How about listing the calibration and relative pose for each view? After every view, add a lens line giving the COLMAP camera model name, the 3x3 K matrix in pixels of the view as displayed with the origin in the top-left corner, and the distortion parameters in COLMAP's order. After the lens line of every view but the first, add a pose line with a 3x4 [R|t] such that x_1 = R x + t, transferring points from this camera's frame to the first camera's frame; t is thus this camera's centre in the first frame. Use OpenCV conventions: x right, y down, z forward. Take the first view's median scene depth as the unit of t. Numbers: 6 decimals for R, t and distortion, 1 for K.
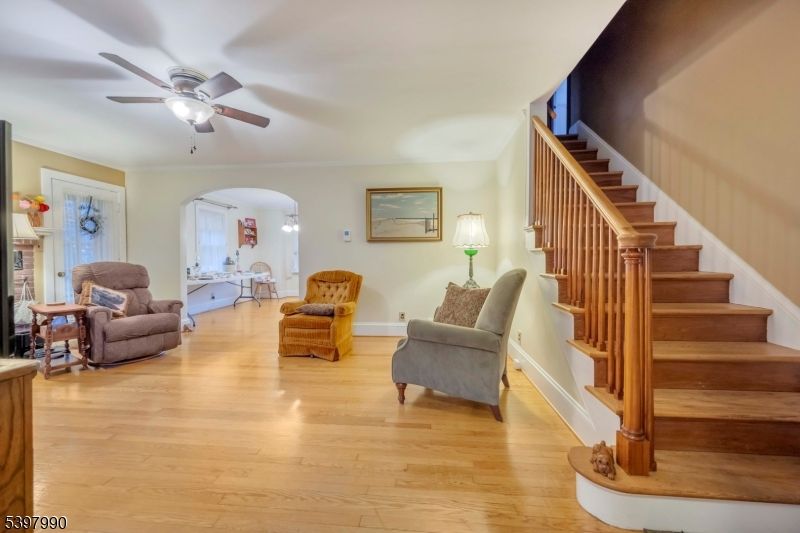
lens RADIAL K [[314.4, 0, 397.7], [0, 314.4, 263.6], [0, 0, 1]] dist [-0.000460, -0.000068]
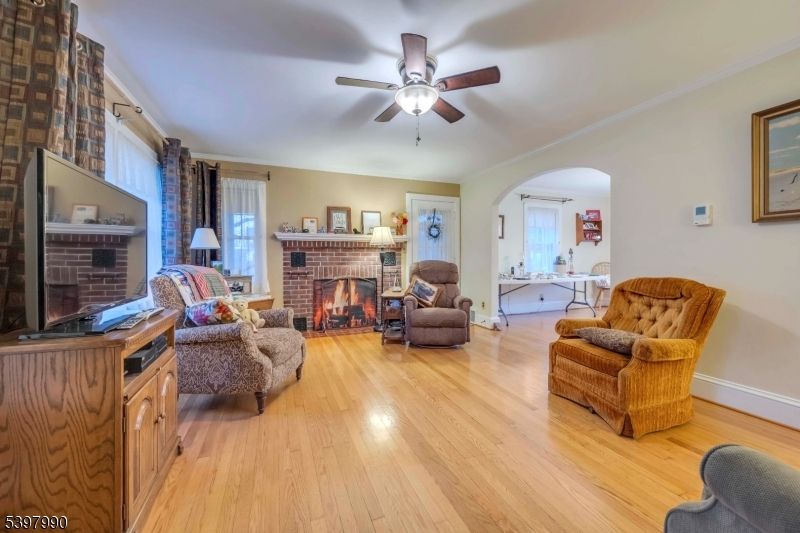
lens RADIAL K [[314.4, 0, 397.7], [0, 314.4, 263.6], [0, 0, 1]] dist [-0.000460, -0.000068]
pose [[0.448304, 0.015278, -0.893751, 0.099581], [-0.014442, 0.999847, 0.009847, -0.002574], [0.893765, 0.008493, 0.448456, 0.310685]]
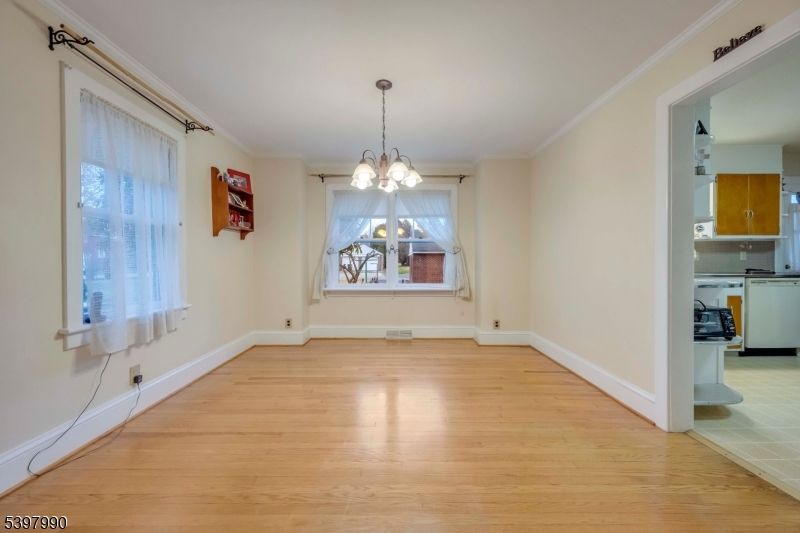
lens RADIAL K [[314.4, 0, 397.7], [0, 314.4, 263.6], [0, 0, 1]] dist [-0.000460, -0.000068]
pose [[0.994610, -0.000159, 0.103682, -0.575980], [0.001613, 0.999902, -0.013937, -0.013066], [-0.103670, 0.014029, 0.994513, 1.059269]]
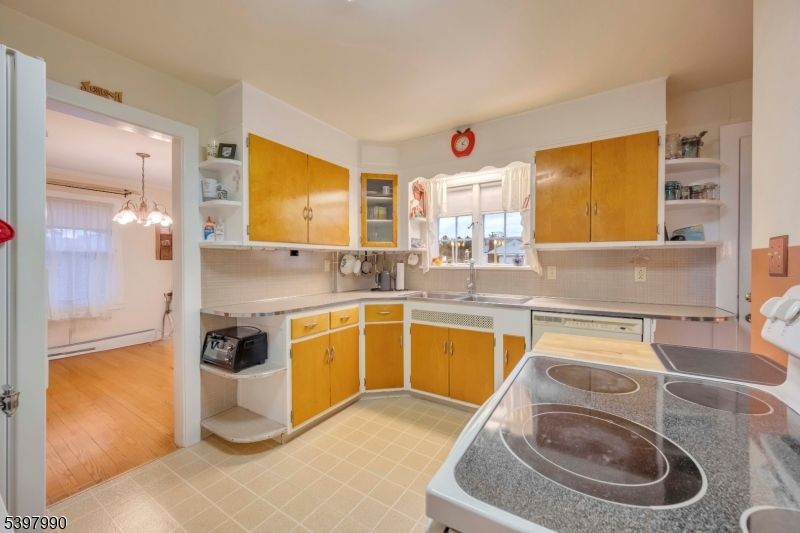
lens RADIAL K [[314.4, 0, 397.7], [0, 314.4, 263.6], [0, 0, 1]] dist [-0.000460, -0.000068]
pose [[0.886068, 0.008650, -0.463475, 0.488055], [-0.011913, 0.999921, -0.004113, -0.062324], [0.463403, 0.009166, 0.886100, 1.203888]]
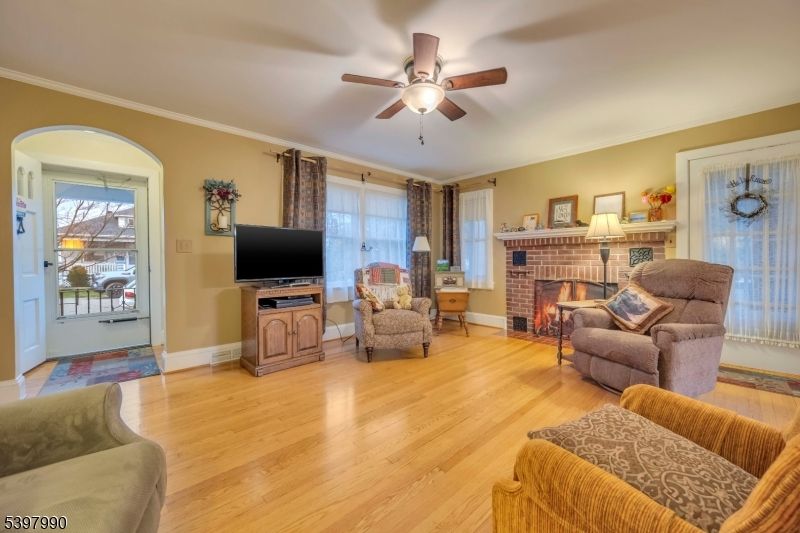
lens RADIAL K [[314.4, 0, 397.7], [0, 314.4, 263.6], [0, 0, 1]] dist [-0.000460, -0.000068]
pose [[-0.669114, 0.018414, -0.742931, 0.059315], [-0.003565, 0.999602, 0.027986, -0.012393], [0.743151, 0.021375, -0.668782, 0.930634]]
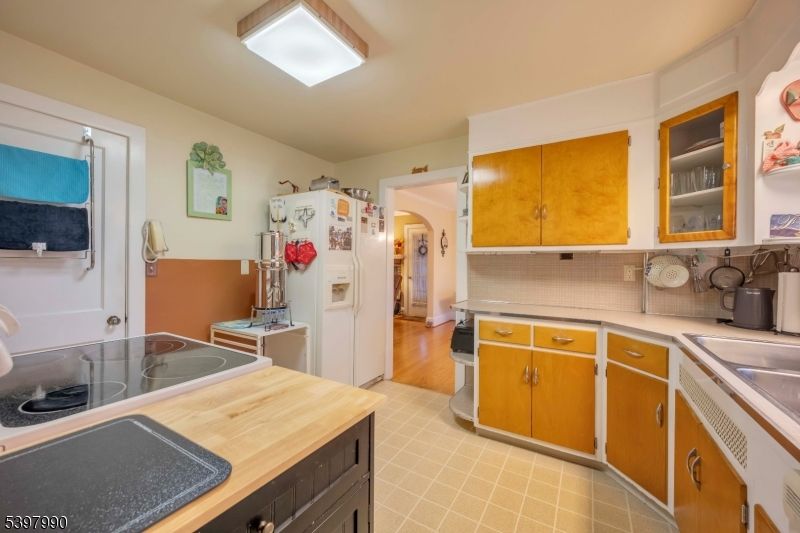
lens RADIAL K [[314.4, 0, 397.7], [0, 314.4, 263.6], [0, 0, 1]] dist [-0.000460, -0.000068]
pose [[-0.446293, 0.002021, -0.894885, 0.654988], [-0.022057, 0.999669, 0.013258, -0.073265], [0.894615, 0.025655, -0.446101, 1.722512]]
